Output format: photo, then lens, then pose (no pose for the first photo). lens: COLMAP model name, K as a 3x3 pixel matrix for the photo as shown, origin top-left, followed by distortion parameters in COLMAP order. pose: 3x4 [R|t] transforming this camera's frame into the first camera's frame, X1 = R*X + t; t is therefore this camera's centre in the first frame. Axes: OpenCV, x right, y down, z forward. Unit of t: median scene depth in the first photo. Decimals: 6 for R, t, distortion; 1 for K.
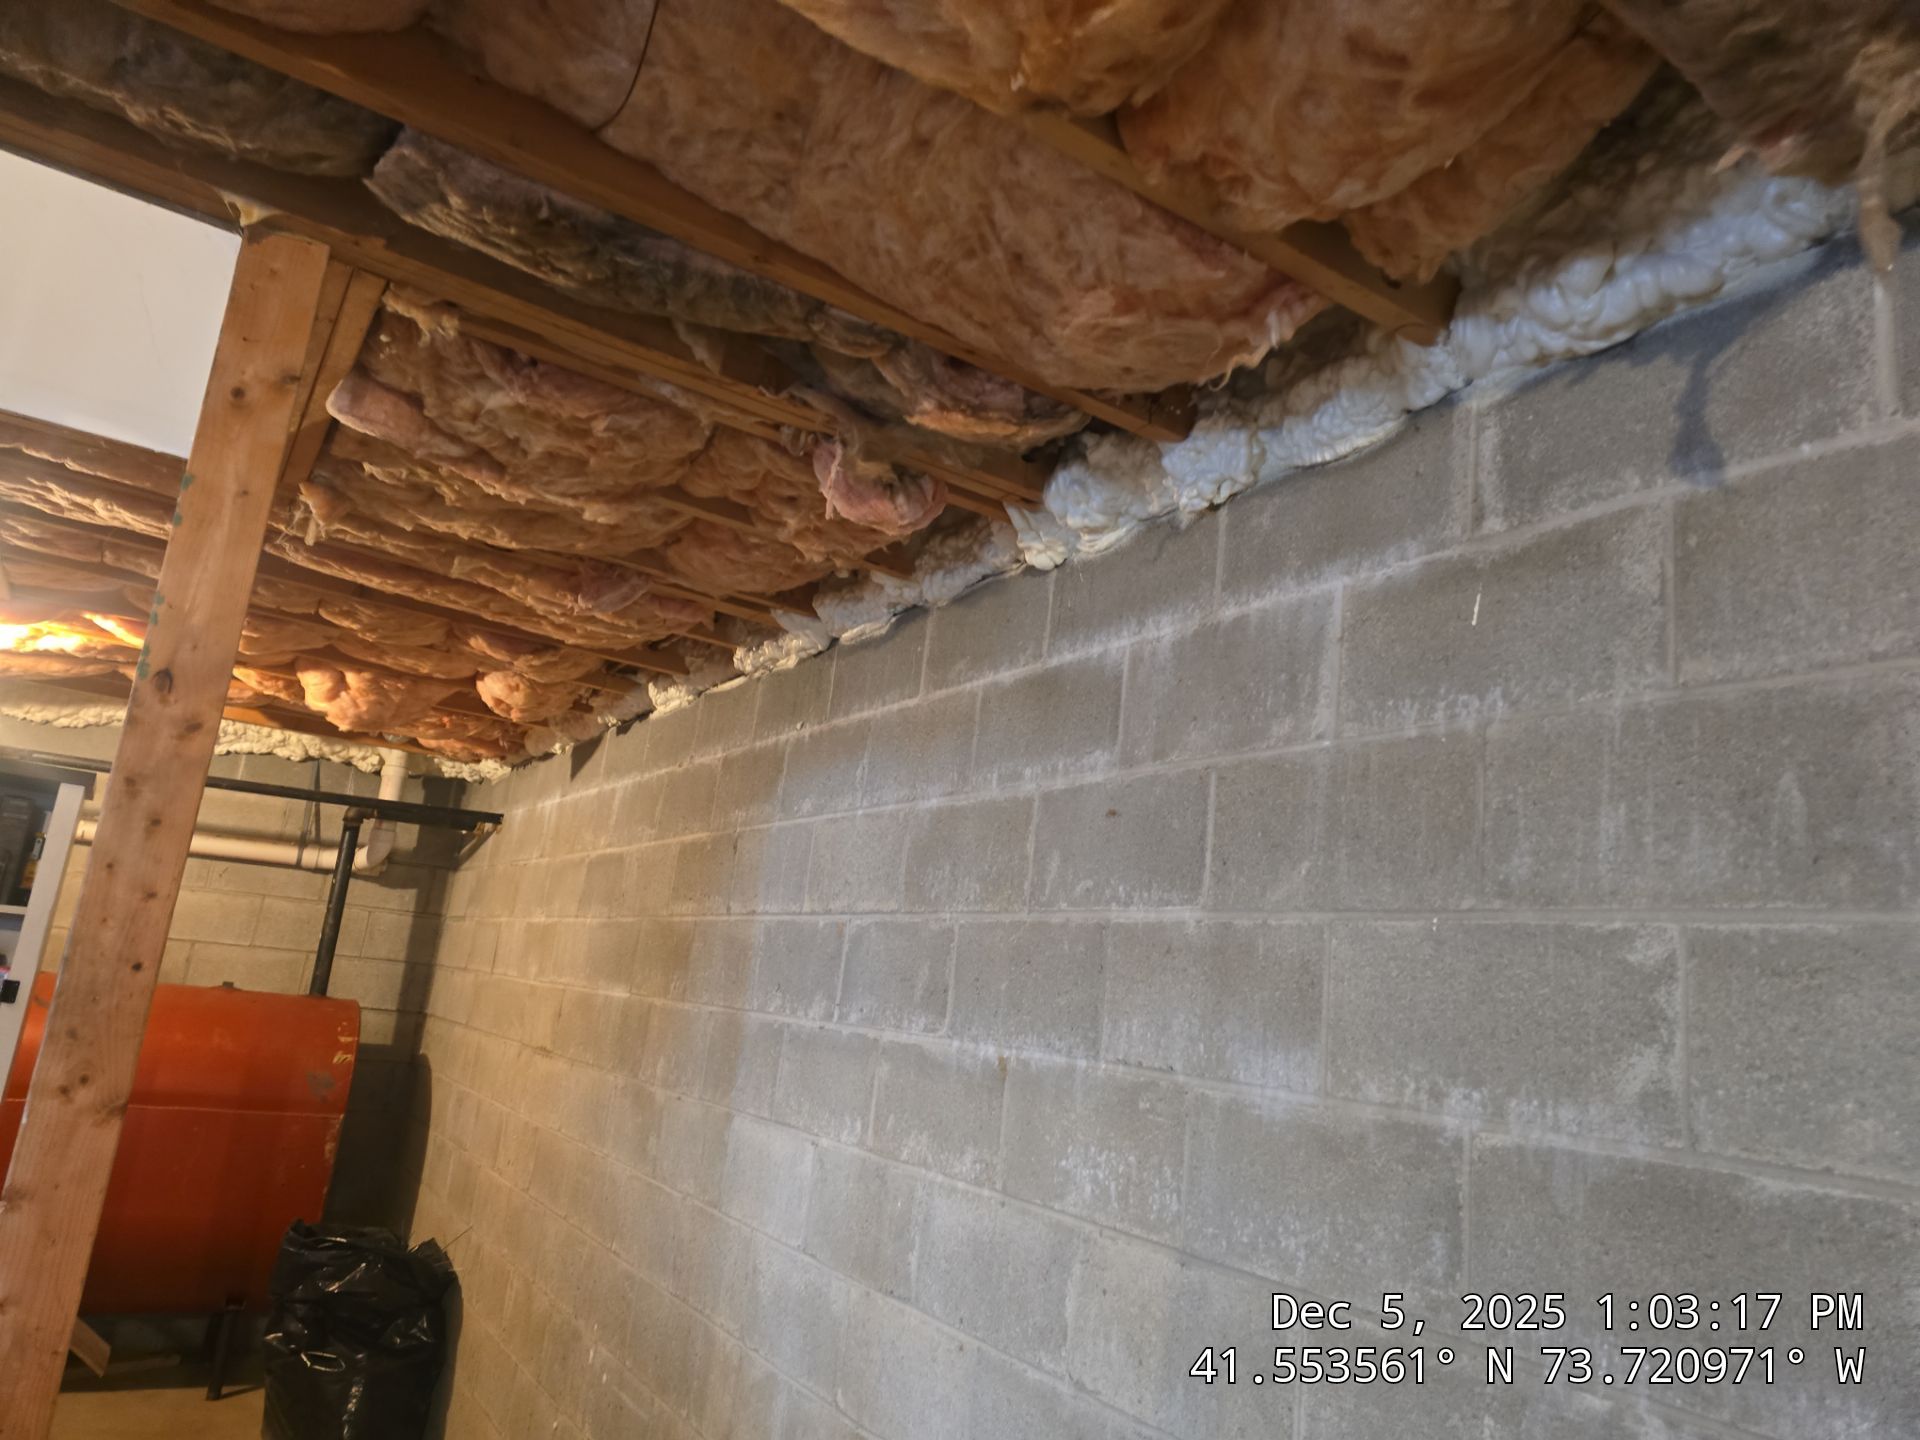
lens RADIAL K [[1261.1, 0, 961.6], [0, 1261.1, 715.3], [0, 0, 1]] dist [0.054981, -0.053049]
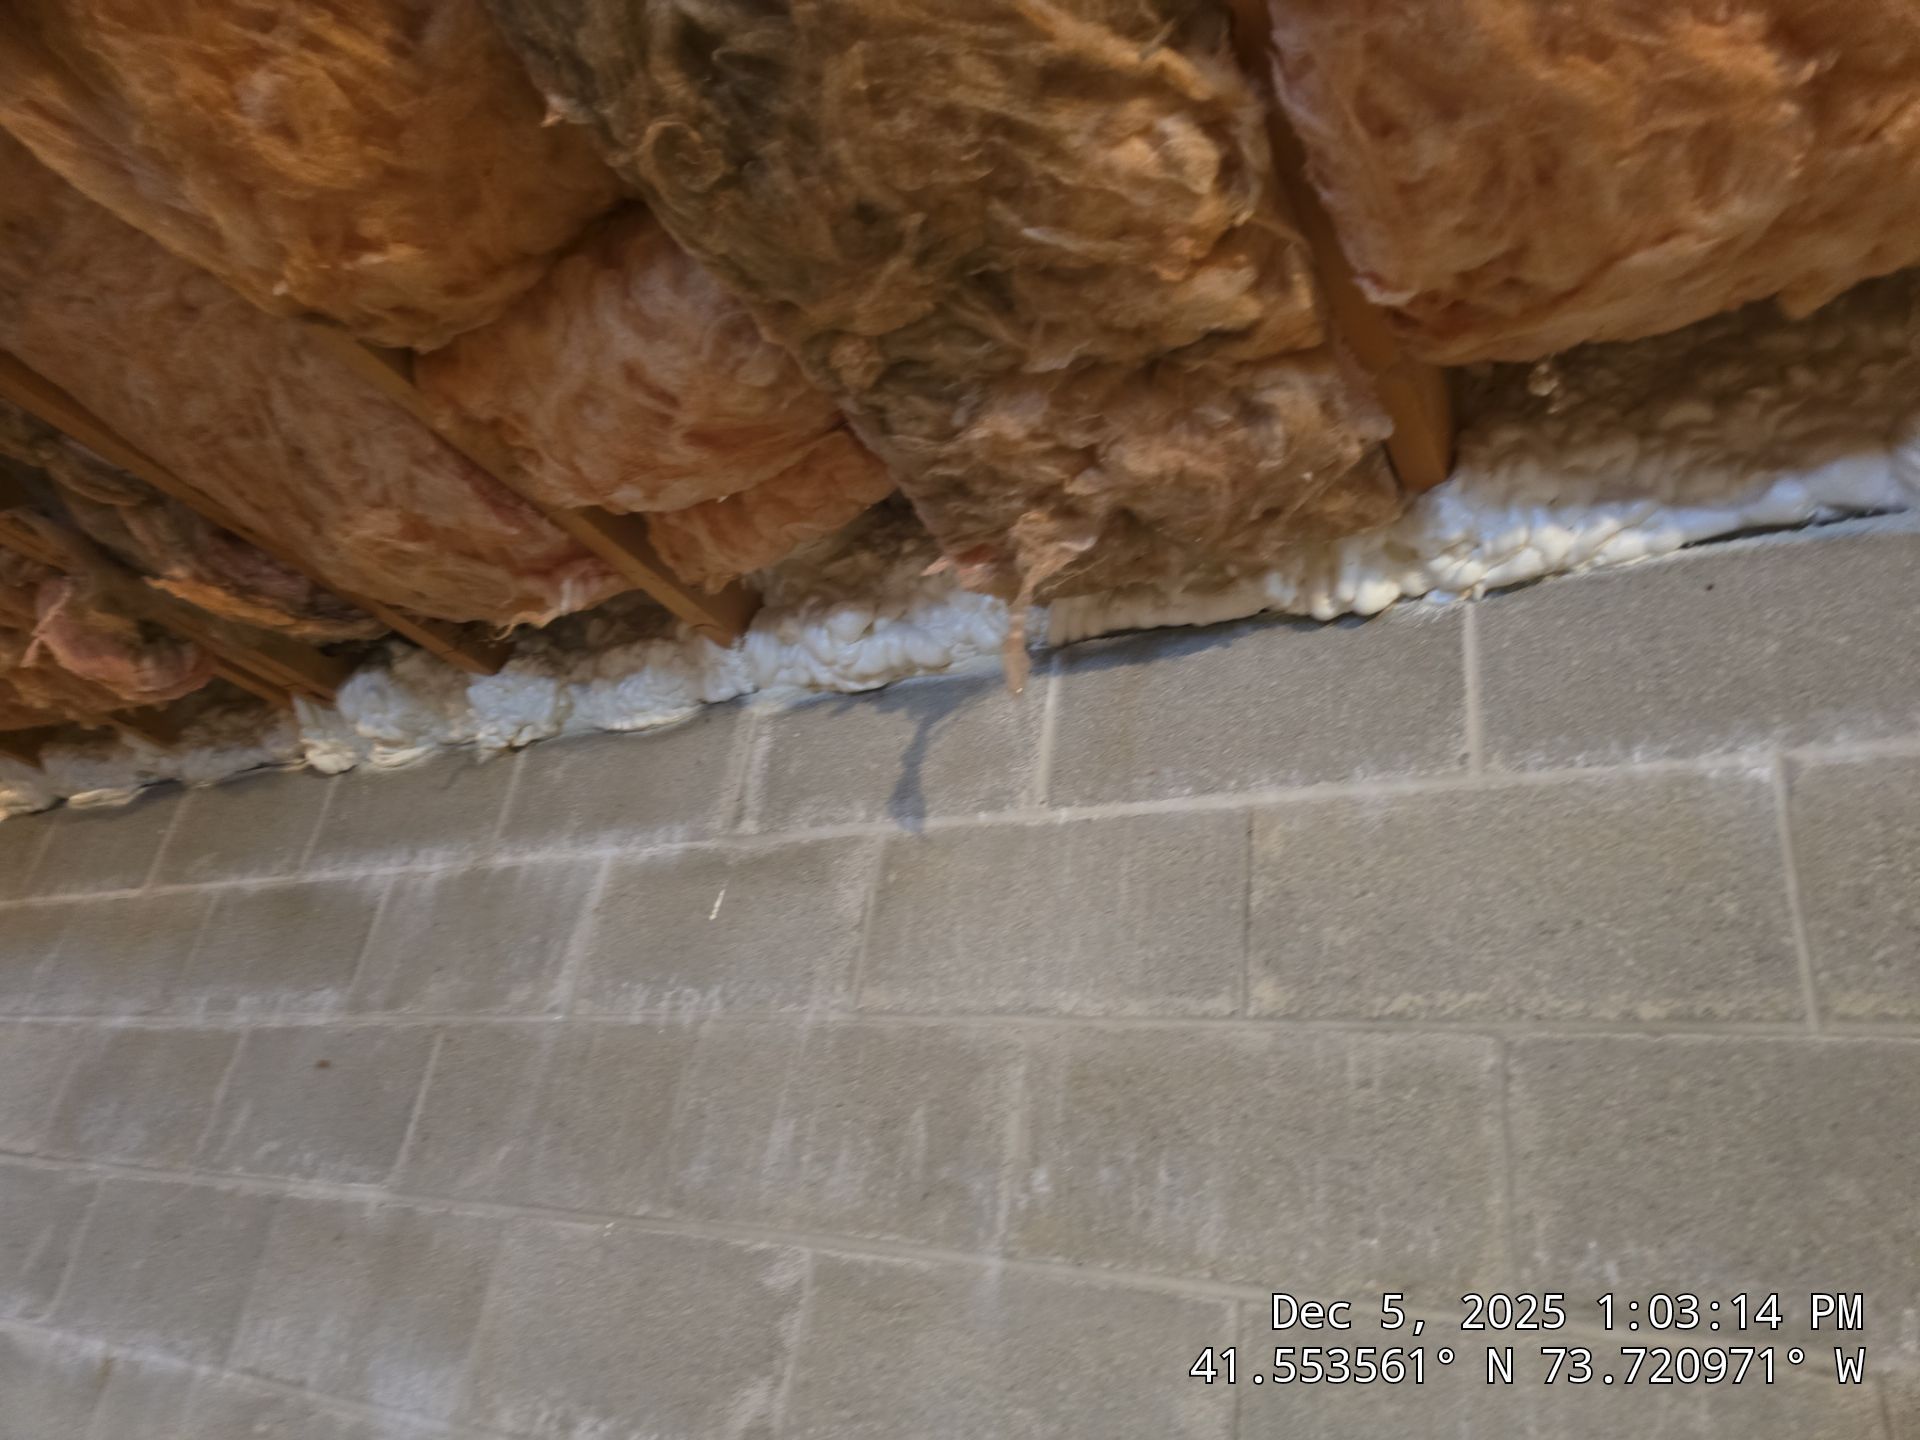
lens RADIAL K [[1261.1, 0, 1006.9], [0, 1261.1, 703.3], [0, 0, 1]] dist [0.054981, -0.053049]
pose [[0.887843, 0.217486, 0.405504, 0.166033], [-0.142751, 0.967956, -0.206599, -0.064457], [-0.437443, 0.125541, 0.890440, -0.034891]]
